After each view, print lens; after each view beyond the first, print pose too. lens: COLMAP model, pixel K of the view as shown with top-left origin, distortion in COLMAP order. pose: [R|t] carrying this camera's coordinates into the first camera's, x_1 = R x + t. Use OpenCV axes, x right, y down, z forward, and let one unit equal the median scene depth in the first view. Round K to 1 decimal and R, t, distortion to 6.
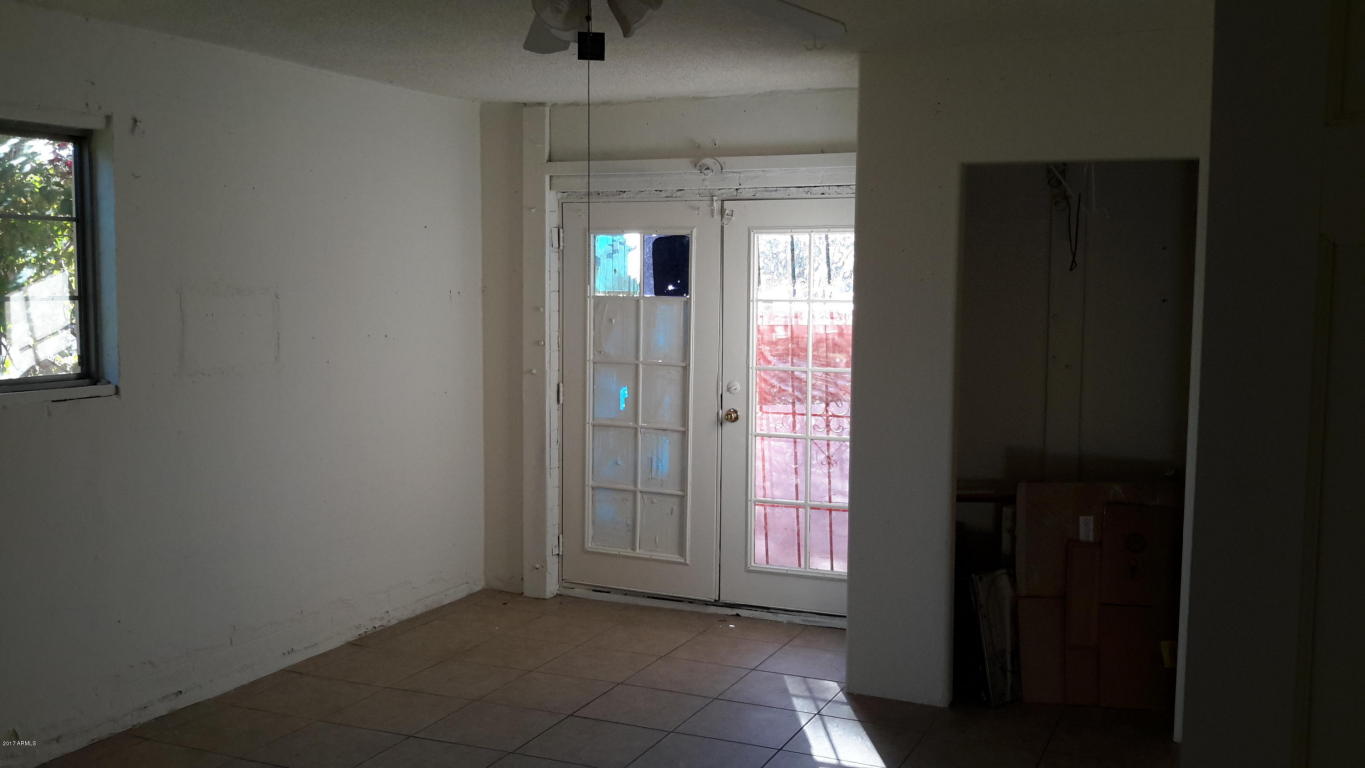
lens RADIAL K [[1275.4, 0, 681.6], [0, 1275.4, 398.8], [0, 0, 1]] dist [0.149047, -0.410886]
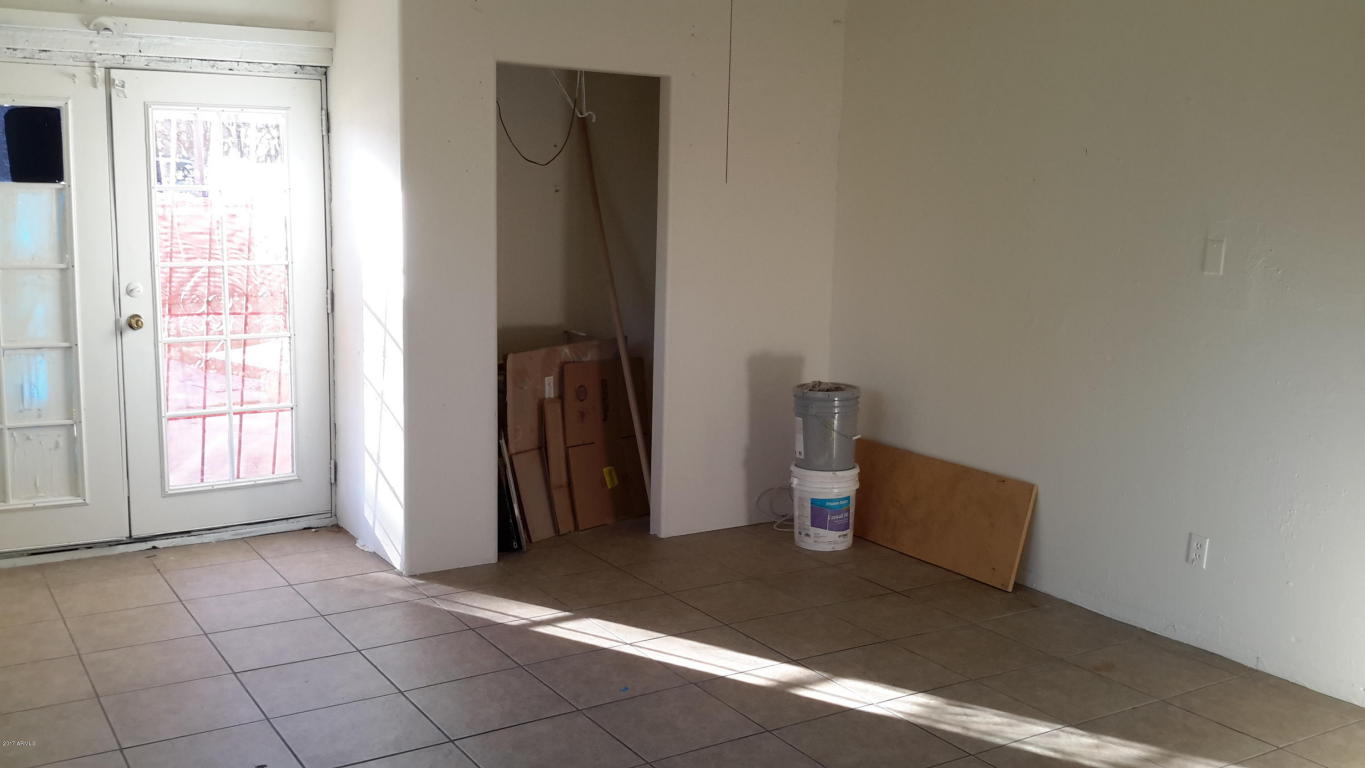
lens RADIAL K [[1275.4, 0, 681.6], [0, 1275.4, 398.8], [0, 0, 1]] dist [0.149047, -0.410886]
pose [[0.555855, -0.135691, 0.820130, -0.477604], [0.059460, 0.990551, 0.123587, -0.021526], [-0.829150, -0.019932, 0.558671, 0.205852]]
